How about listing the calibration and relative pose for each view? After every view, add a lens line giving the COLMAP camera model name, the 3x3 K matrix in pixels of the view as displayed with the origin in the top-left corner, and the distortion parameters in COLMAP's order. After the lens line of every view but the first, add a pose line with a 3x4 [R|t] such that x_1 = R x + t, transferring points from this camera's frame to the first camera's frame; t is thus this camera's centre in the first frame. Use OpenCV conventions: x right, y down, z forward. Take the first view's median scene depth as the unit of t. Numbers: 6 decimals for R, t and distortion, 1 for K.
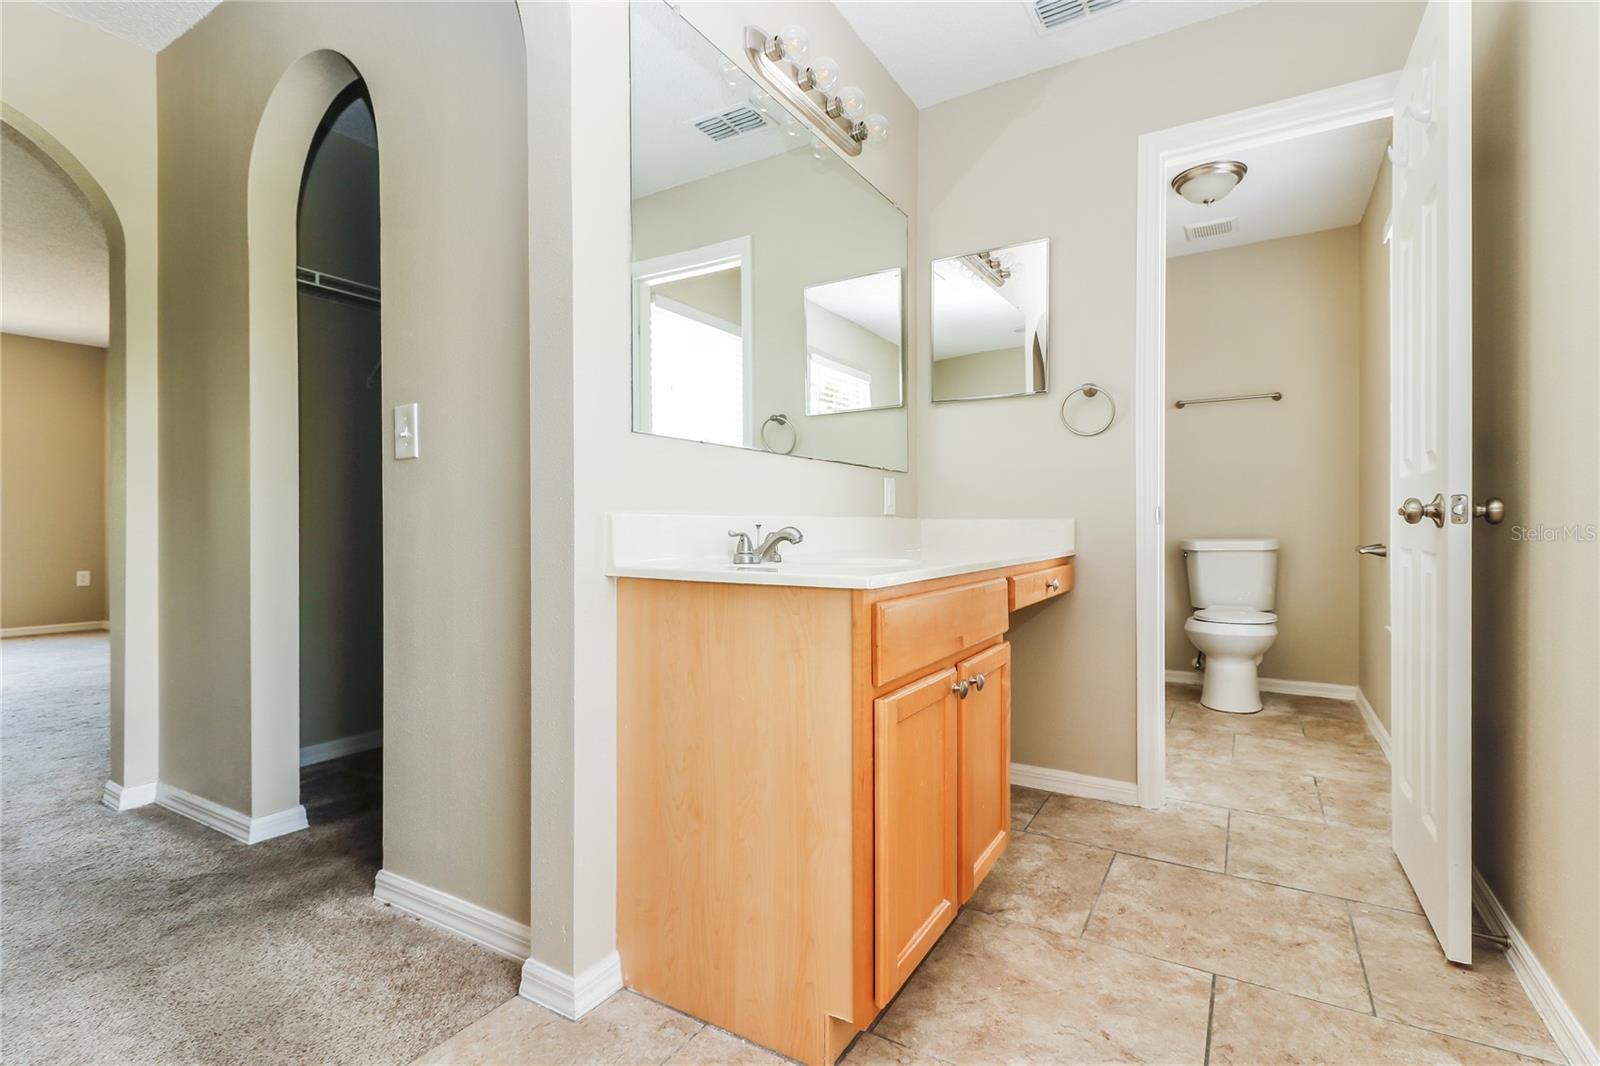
lens RADIAL K [[762.3, 0, 800.0], [0, 762.3, 533.0], [0, 0, 1]] dist [0.001580, 0.000162]
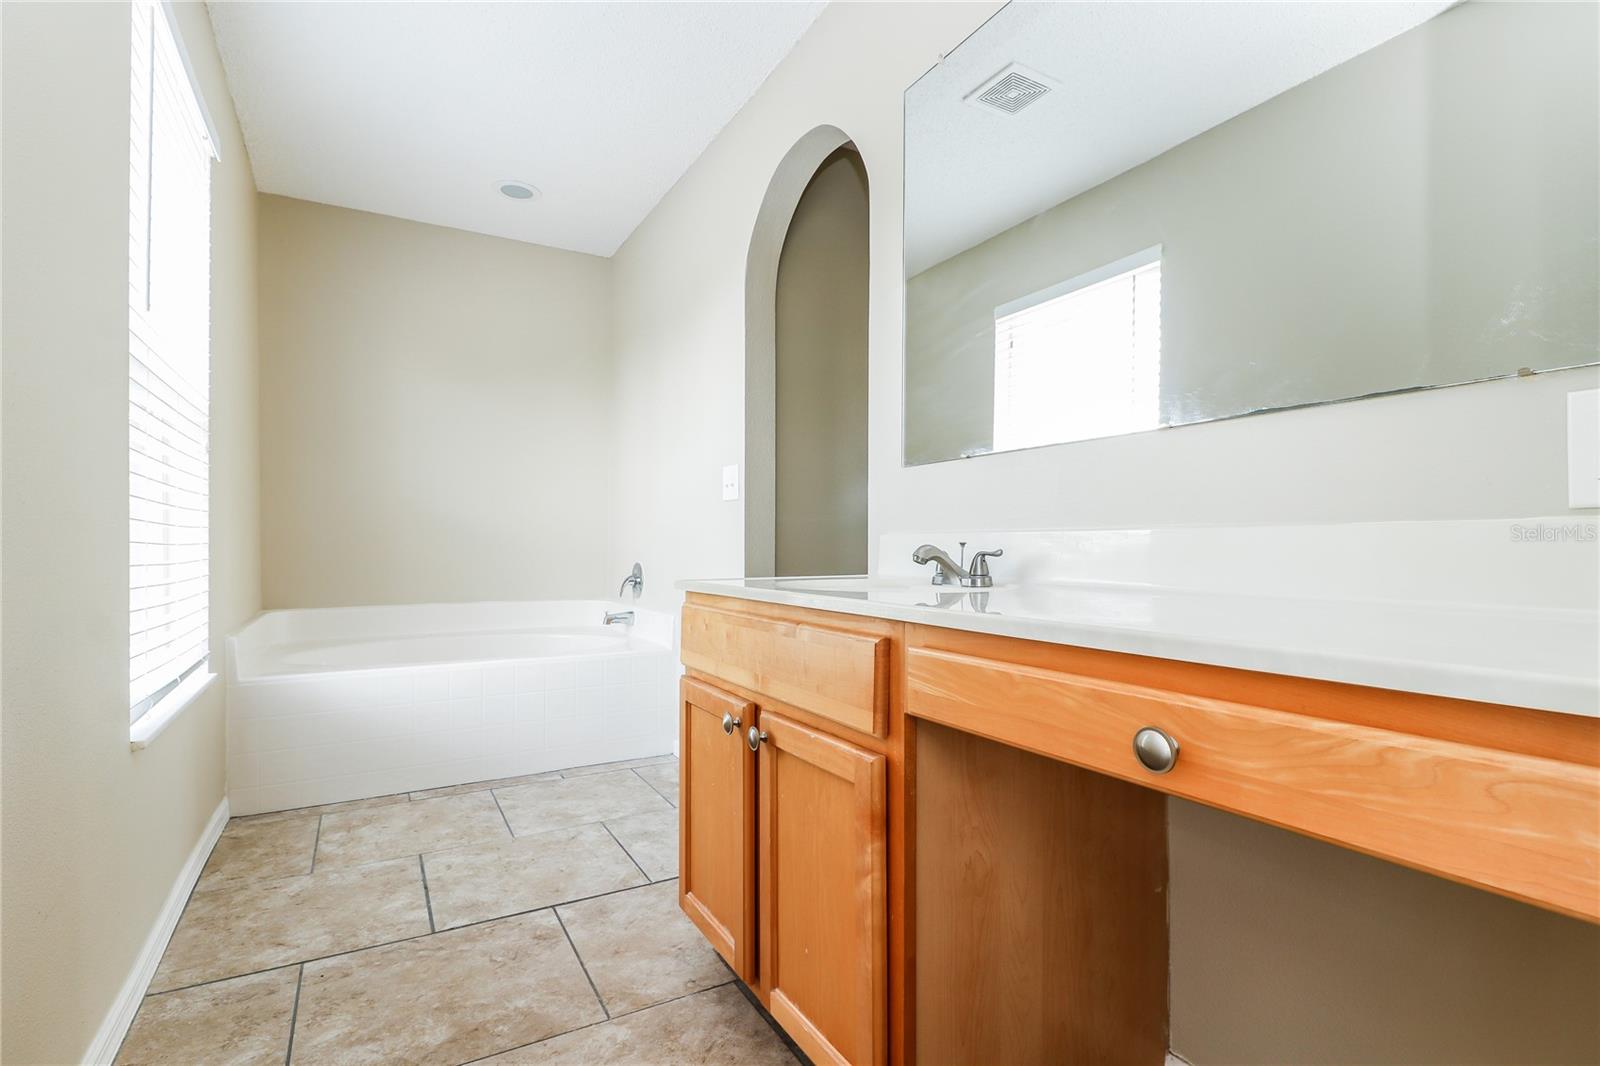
lens RADIAL K [[762.3, 0, 800.0], [0, 762.3, 533.0], [0, 0, 1]] dist [0.001580, 0.000162]
pose [[-0.497198, -0.008818, -0.867593, 0.960855], [-0.004910, 0.999961, -0.007350, -0.017465], [0.867623, 0.000606, -0.497221, 1.516329]]
